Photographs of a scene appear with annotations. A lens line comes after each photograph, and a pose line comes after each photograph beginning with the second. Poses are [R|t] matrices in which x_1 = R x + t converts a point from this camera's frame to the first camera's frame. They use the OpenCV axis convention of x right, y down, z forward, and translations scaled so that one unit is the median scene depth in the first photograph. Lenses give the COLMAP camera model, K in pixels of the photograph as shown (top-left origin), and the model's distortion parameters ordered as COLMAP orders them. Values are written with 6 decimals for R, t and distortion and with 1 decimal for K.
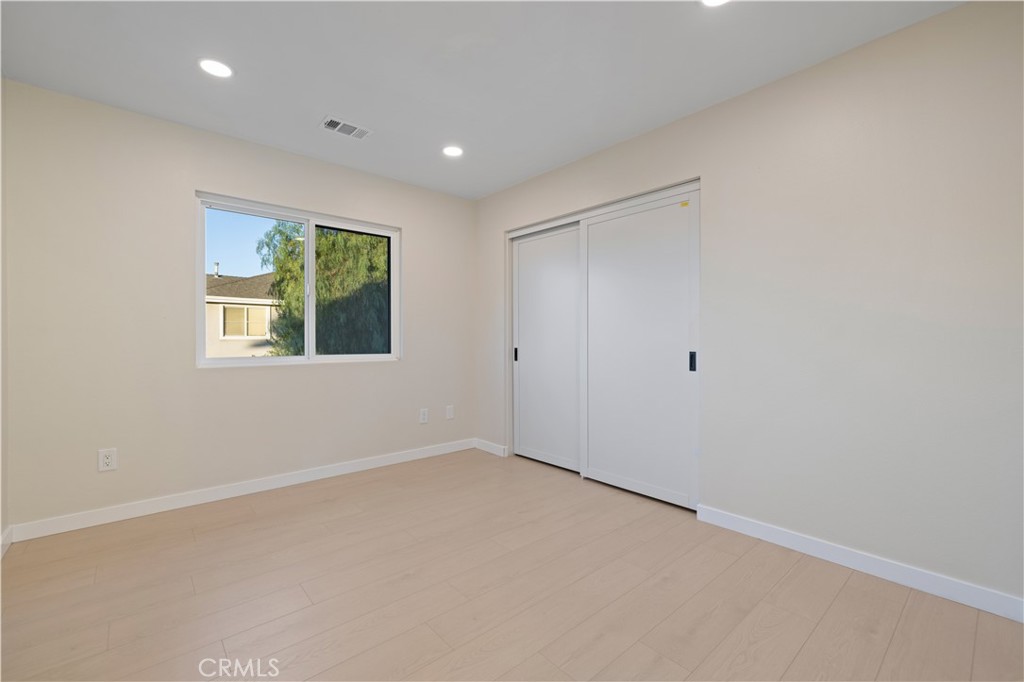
lens RADIAL K [[431.5, 0, 515.3], [0, 431.5, 346.0], [0, 0, 1]] dist [0.001219, -0.000048]
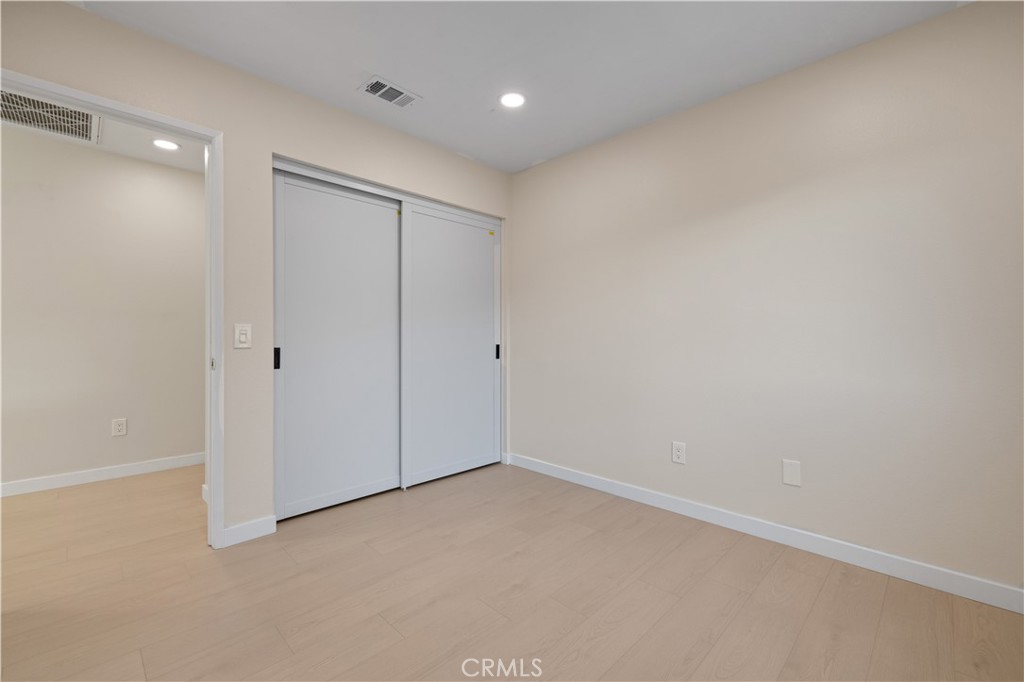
lens RADIAL K [[431.5, 0, 504.5], [0, 431.5, 338.9], [0, 0, 1]] dist [0.001219, -0.000048]
pose [[-0.059021, -0.004191, 0.998248, -0.741662], [0.012227, 0.999913, 0.004921, -0.009172], [-0.998182, 0.012496, -0.058965, 0.835712]]
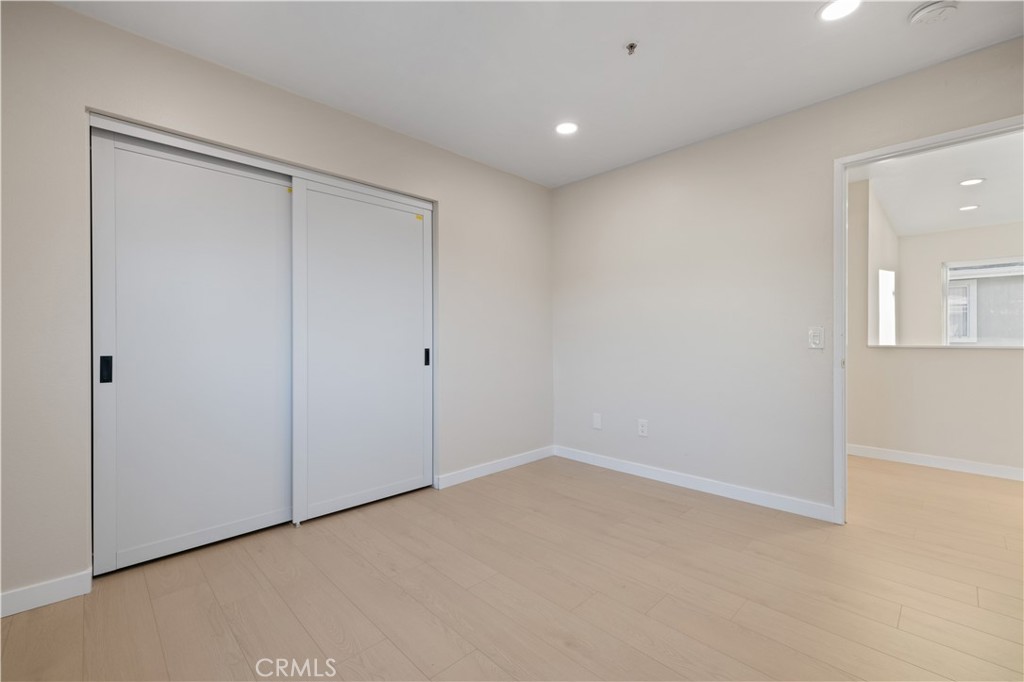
lens RADIAL K [[431.5, 0, 502.7], [0, 431.5, 341.0], [0, 0, 1]] dist [0.001219, -0.000048]
pose [[-0.043564, -0.004074, 0.999042, -0.593074], [0.017534, 0.999835, 0.004842, -0.007802], [-0.998897, 0.017728, -0.043485, 0.669535]]
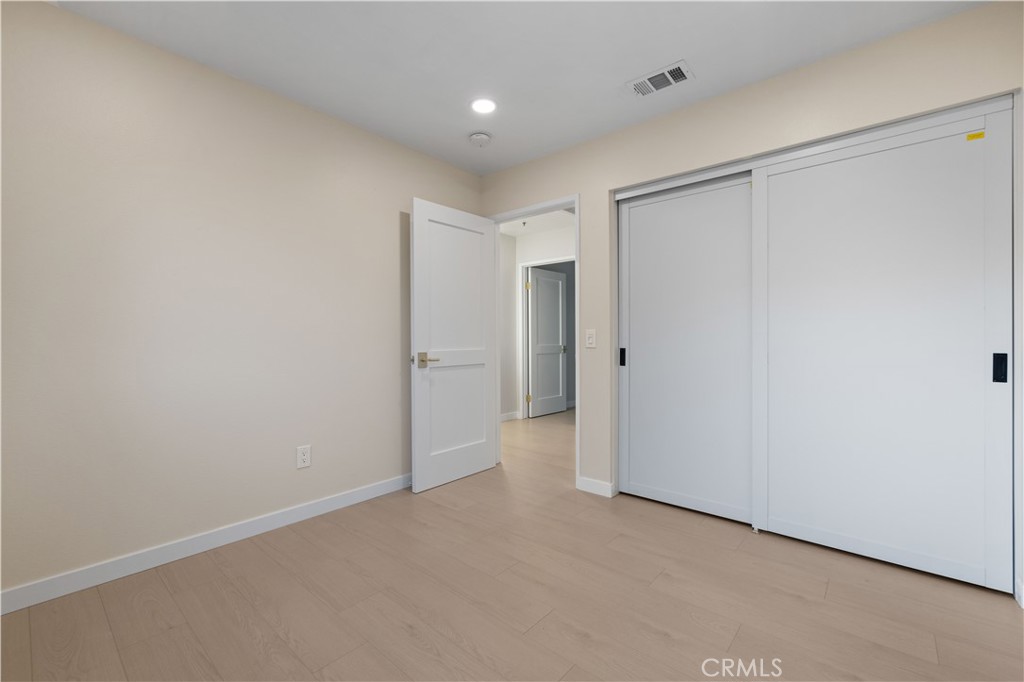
lens RADIAL K [[431.5, 0, 503.9], [0, 431.5, 335.1], [0, 0, 1]] dist [0.001219, -0.000048]
pose [[0.992446, -0.004251, 0.122611, -0.340970], [0.006867, 0.999758, -0.020921, -0.004919], [-0.122492, 0.021605, 0.992234, 0.339912]]
